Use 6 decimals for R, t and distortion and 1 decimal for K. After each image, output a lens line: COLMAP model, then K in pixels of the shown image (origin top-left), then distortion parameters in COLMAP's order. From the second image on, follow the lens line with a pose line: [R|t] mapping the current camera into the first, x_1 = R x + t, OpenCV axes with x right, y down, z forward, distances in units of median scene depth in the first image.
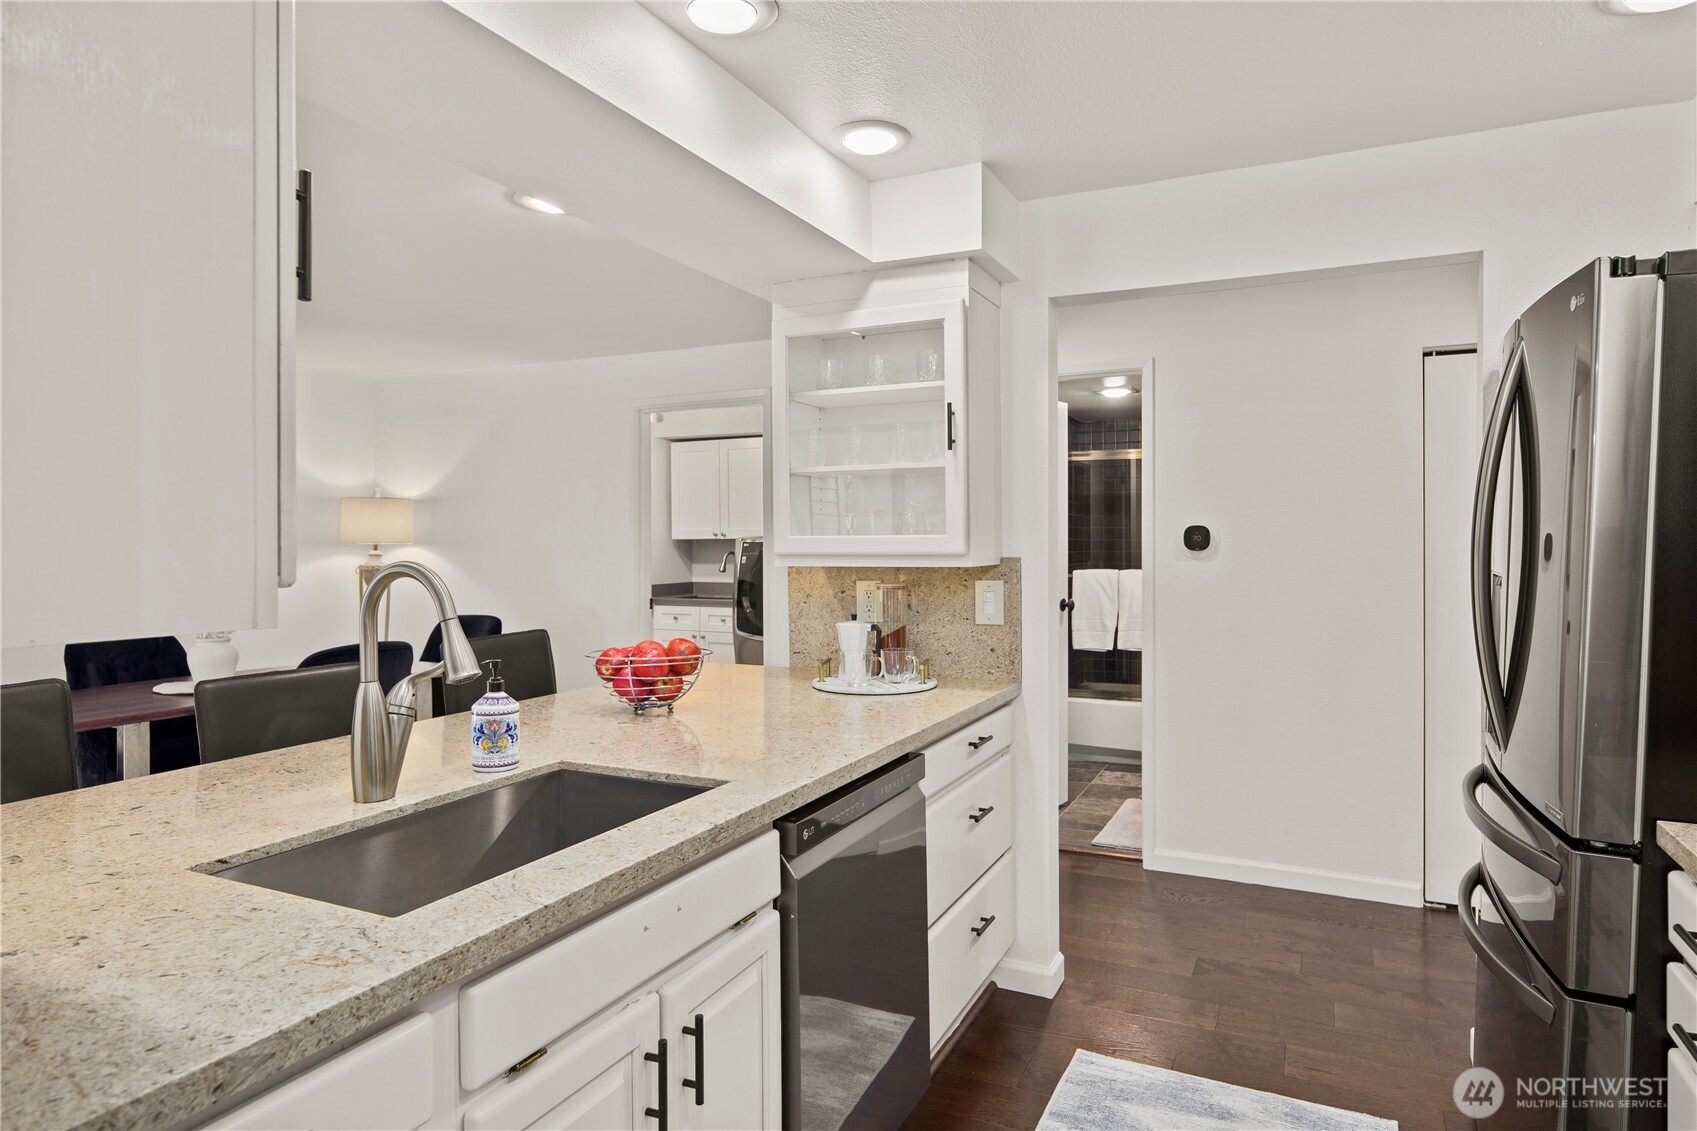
lens RADIAL K [[994.5, 0, 854.6], [0, 994.5, 535.5], [0, 0, 1]] dist [0.004548, -0.000906]
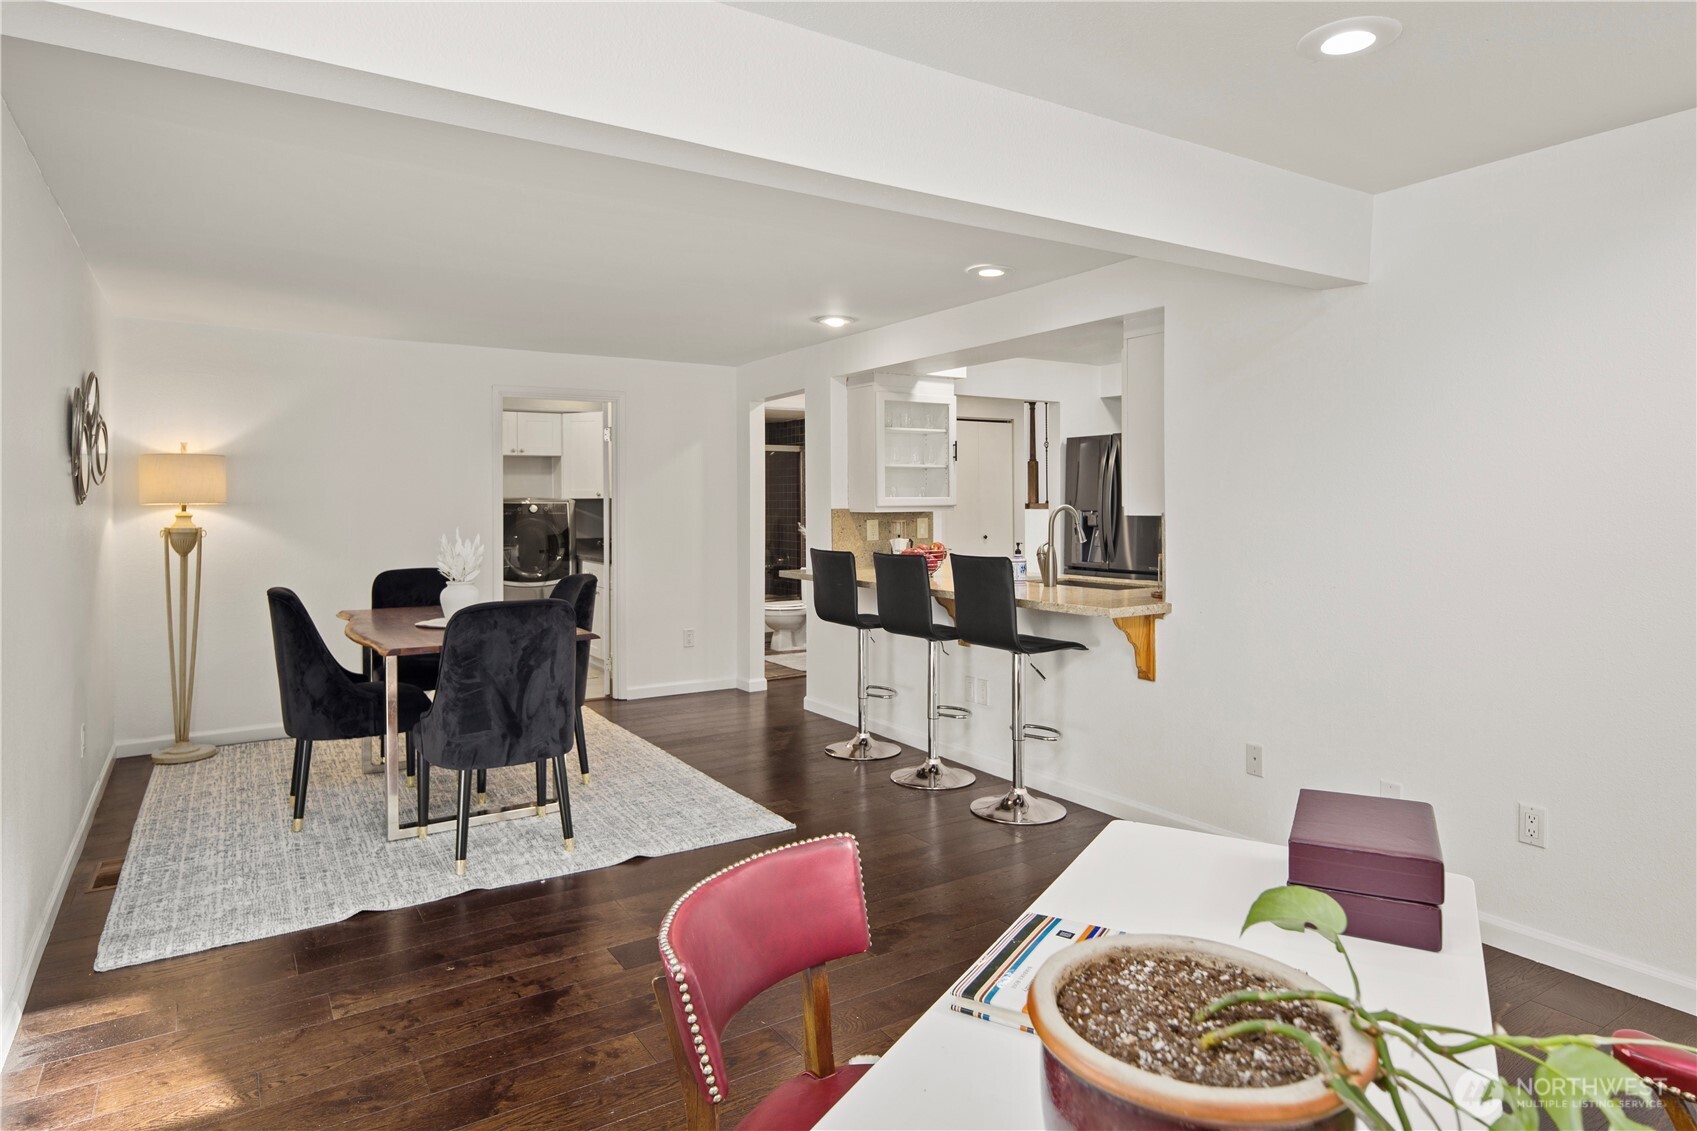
lens RADIAL K [[994.5, 0, 854.6], [0, 994.5, 535.5], [0, 0, 1]] dist [0.004548, -0.000906]
pose [[0.577604, -0.034235, 0.815599, -1.108751], [-0.004676, 0.998965, 0.045244, -0.009226], [-0.816304, -0.029947, 0.576846, -0.091041]]
